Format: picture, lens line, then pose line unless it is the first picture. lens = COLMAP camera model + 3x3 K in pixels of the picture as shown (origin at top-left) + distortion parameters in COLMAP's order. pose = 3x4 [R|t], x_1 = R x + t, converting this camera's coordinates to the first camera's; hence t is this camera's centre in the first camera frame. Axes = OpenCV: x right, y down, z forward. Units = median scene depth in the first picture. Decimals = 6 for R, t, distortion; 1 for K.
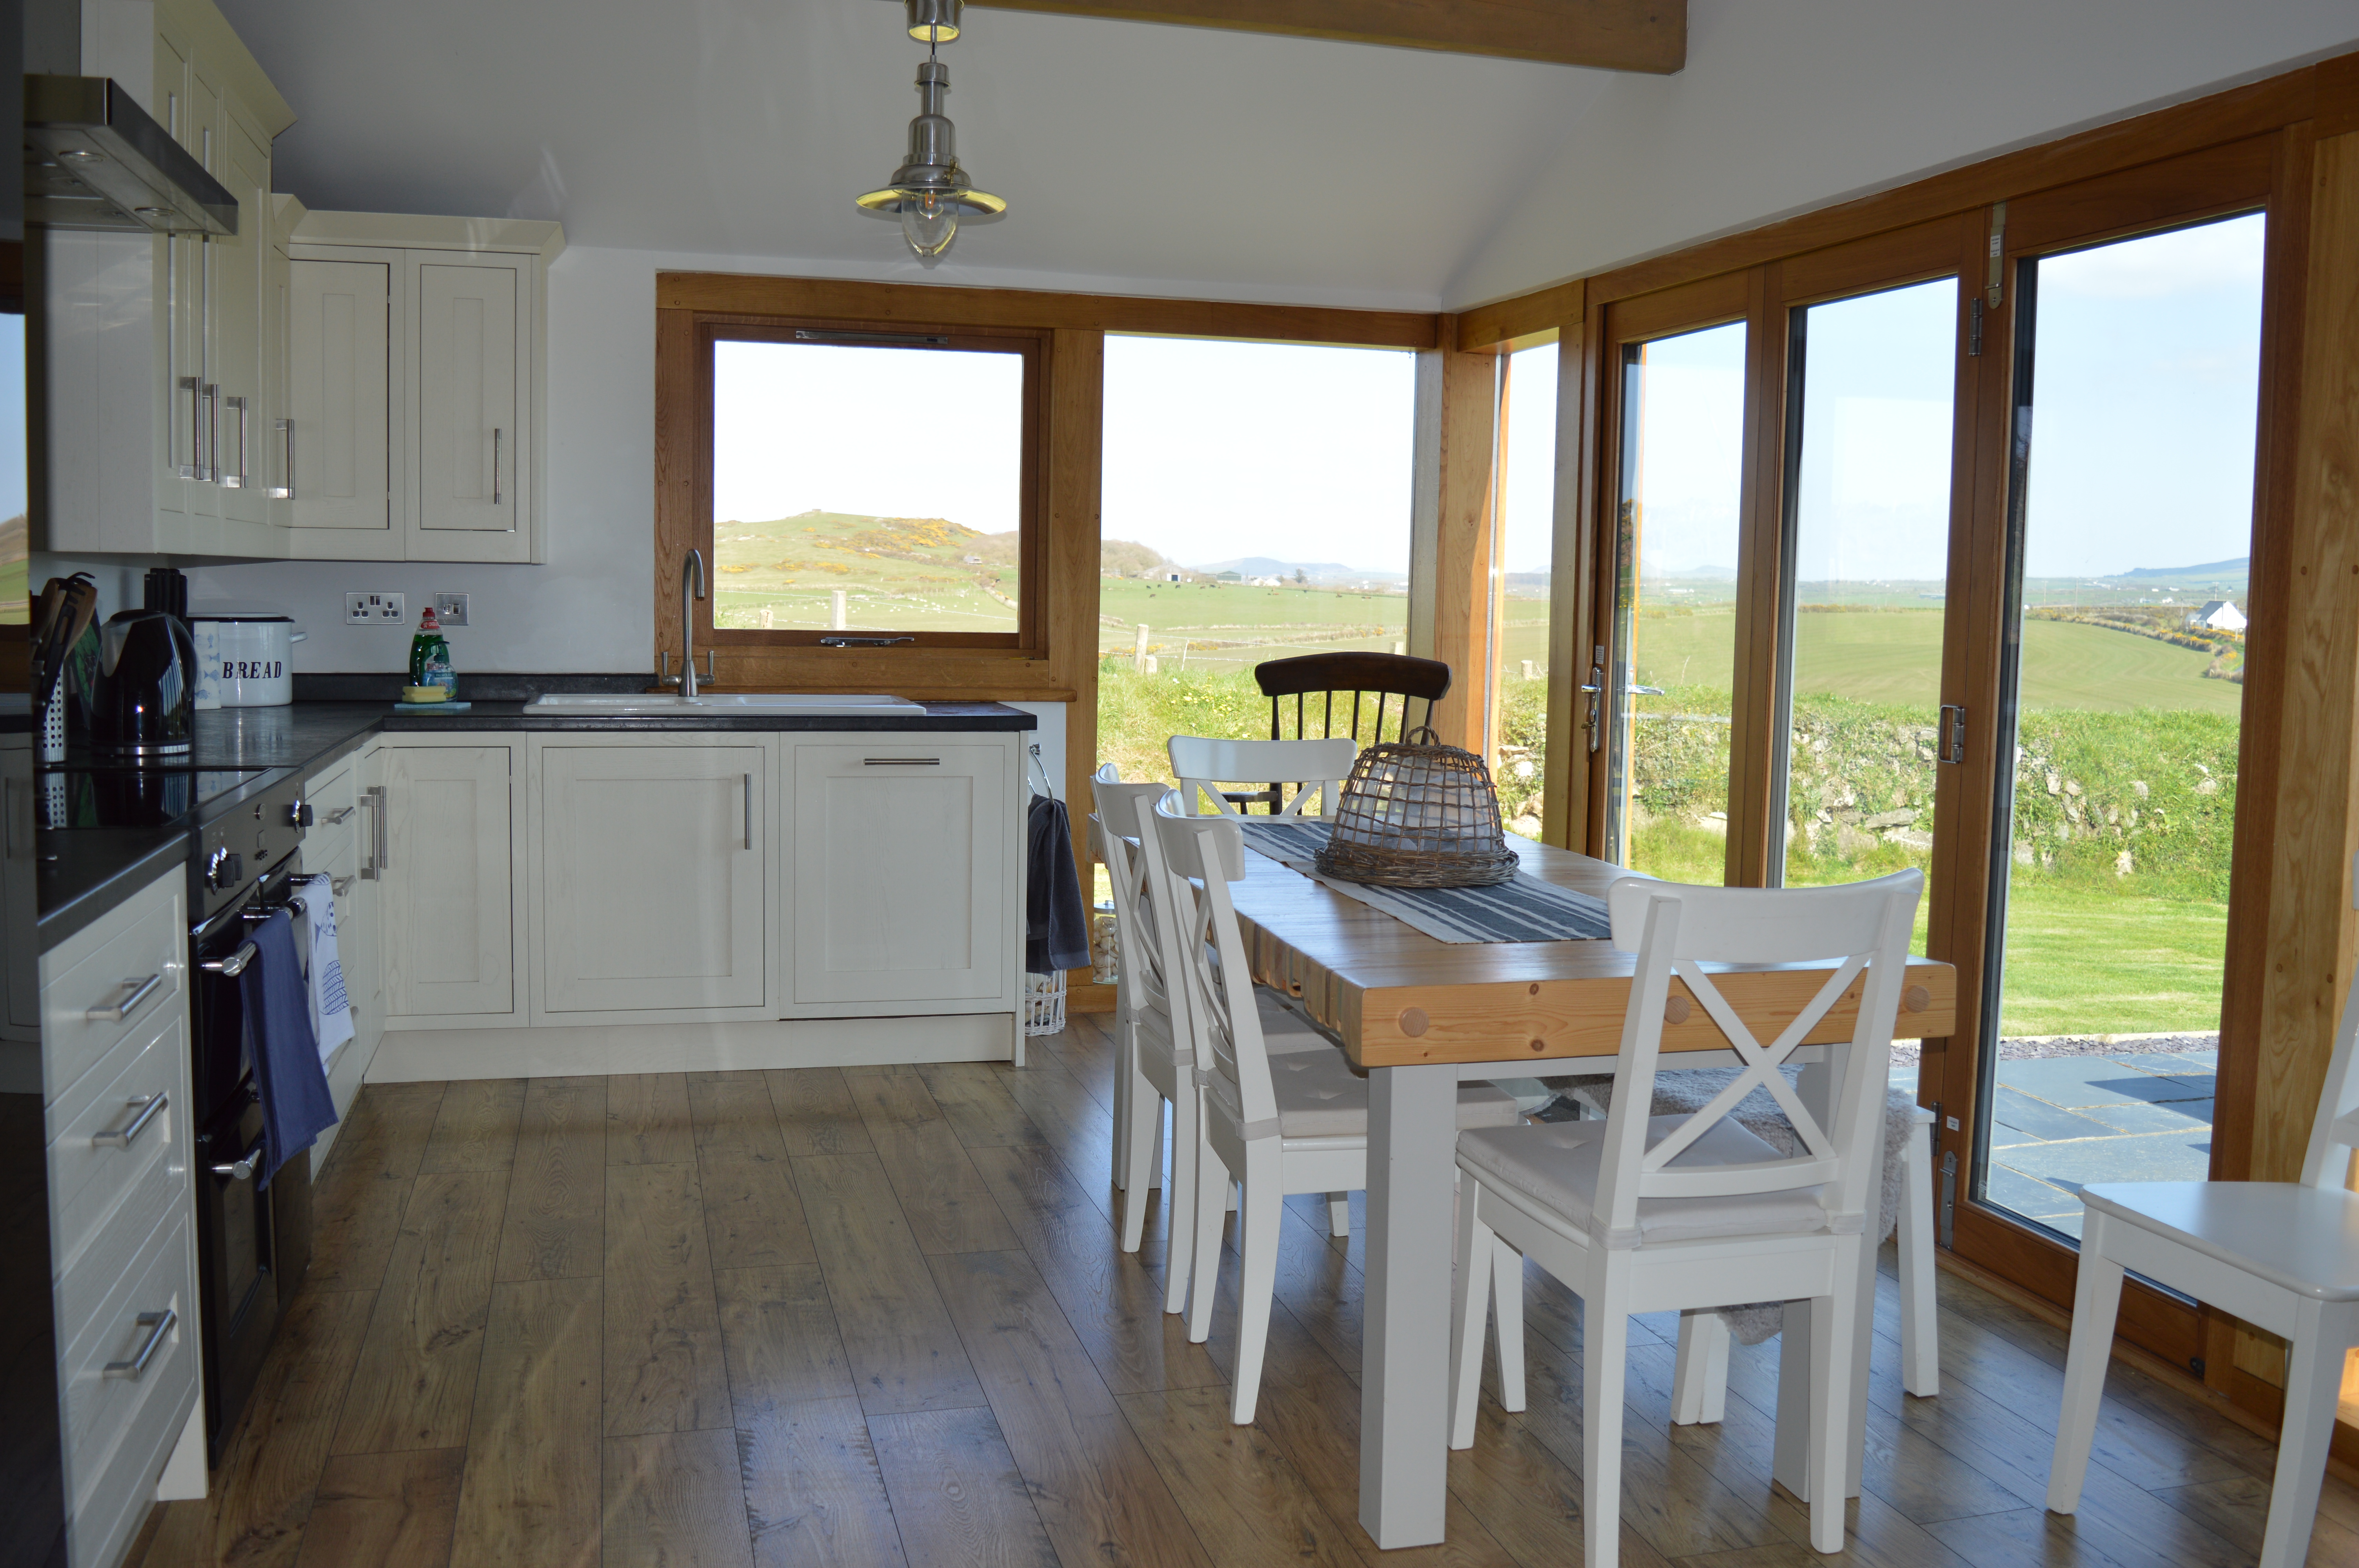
lens RADIAL K [[2030.8, 0, 1179.5], [0, 2030.8, 784.0], [0, 0, 1]] dist [-0.087086, 0.015508]
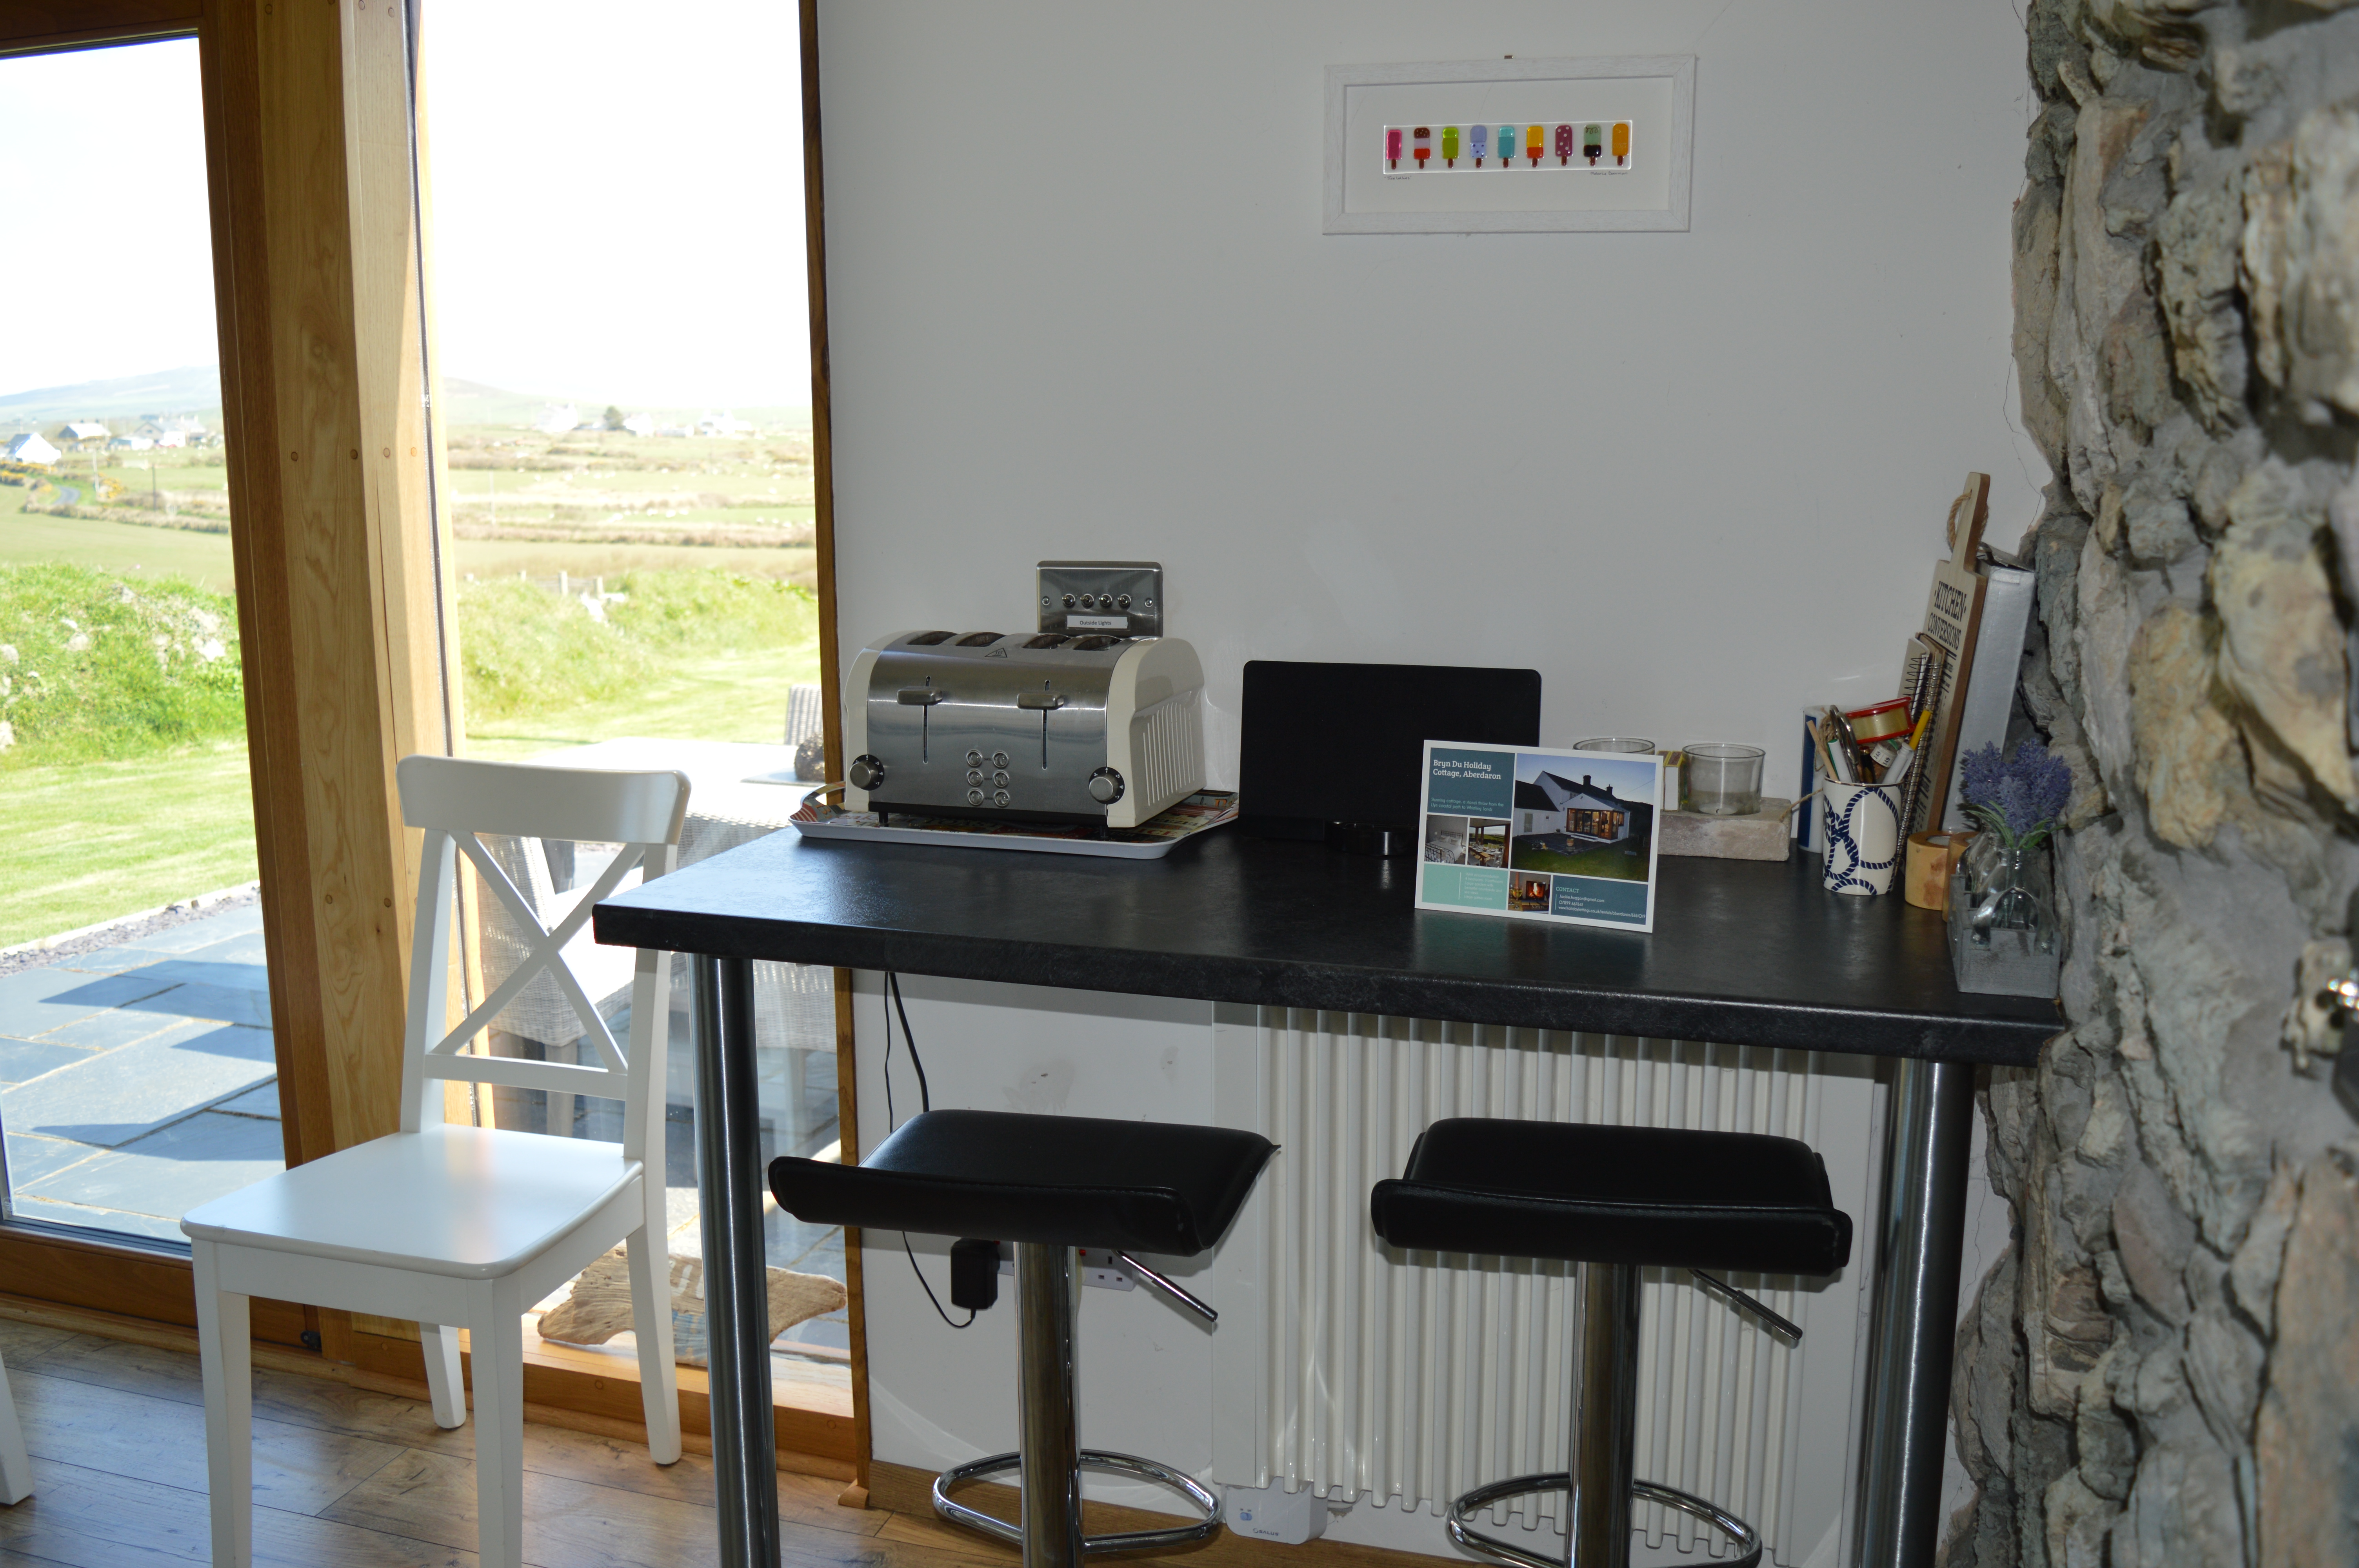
lens RADIAL K [[2030.8, 0, 1179.5], [0, 2030.8, 784.0], [0, 0, 1]] dist [-0.087086, 0.015508]
pose [[0.538112, -0.163279, 0.826907, 0.019098], [0.093556, 0.986566, 0.133923, -0.044655], [-0.837665, 0.005296, 0.546159, 0.176148]]
